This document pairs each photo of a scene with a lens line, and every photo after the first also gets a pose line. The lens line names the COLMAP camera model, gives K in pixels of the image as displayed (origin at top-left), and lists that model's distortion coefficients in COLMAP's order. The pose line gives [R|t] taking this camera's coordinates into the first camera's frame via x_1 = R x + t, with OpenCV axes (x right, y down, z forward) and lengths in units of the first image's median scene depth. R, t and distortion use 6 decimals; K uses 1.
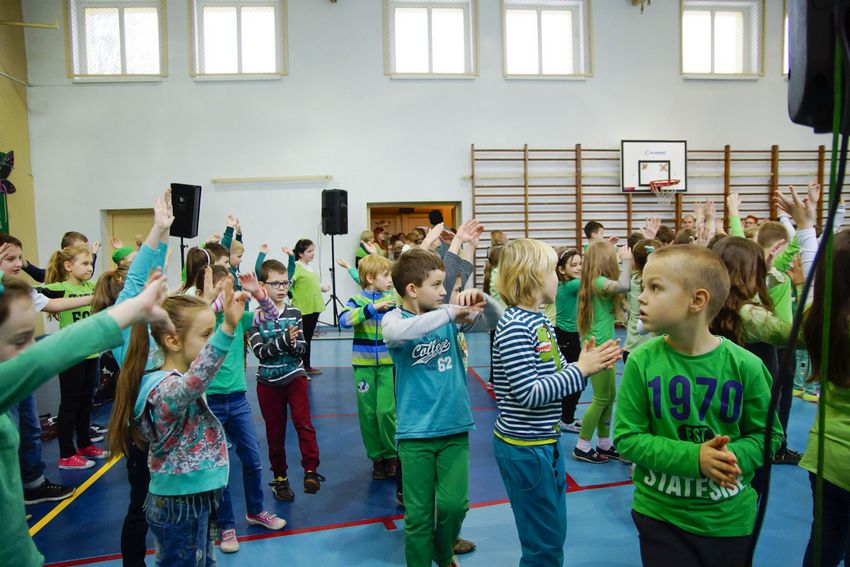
lens RADIAL K [[626.9, 0, 428.4], [0, 626.9, 280.7], [0, 0, 1]] dist [-0.085470, 0.065832]
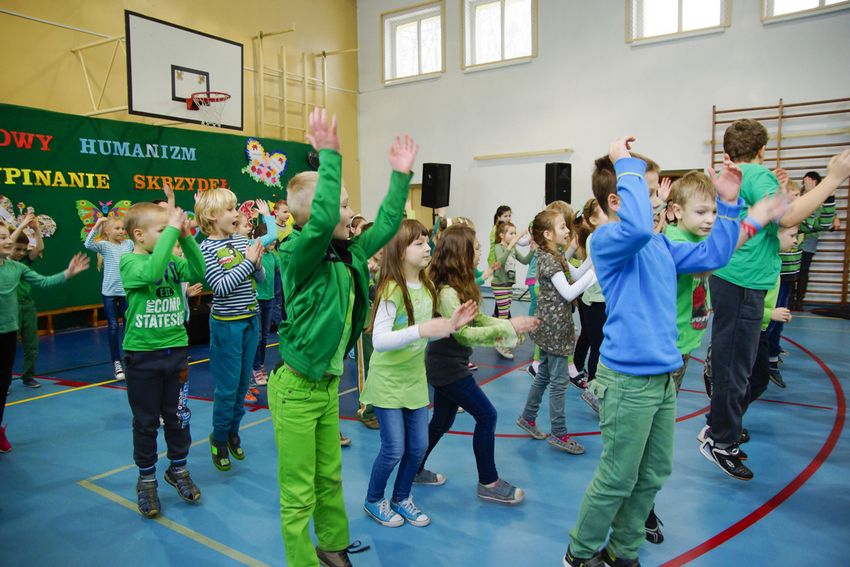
lens RADIAL K [[626.9, 0, 422.1], [0, 626.9, 287.0], [0, 0, 1]] dist [-0.085470, 0.065832]
pose [[0.767154, 0.079791, -0.636481, 0.335384], [-0.037995, 0.996144, 0.079084, -0.008884], [0.640337, -0.036487, 0.767227, 0.025482]]
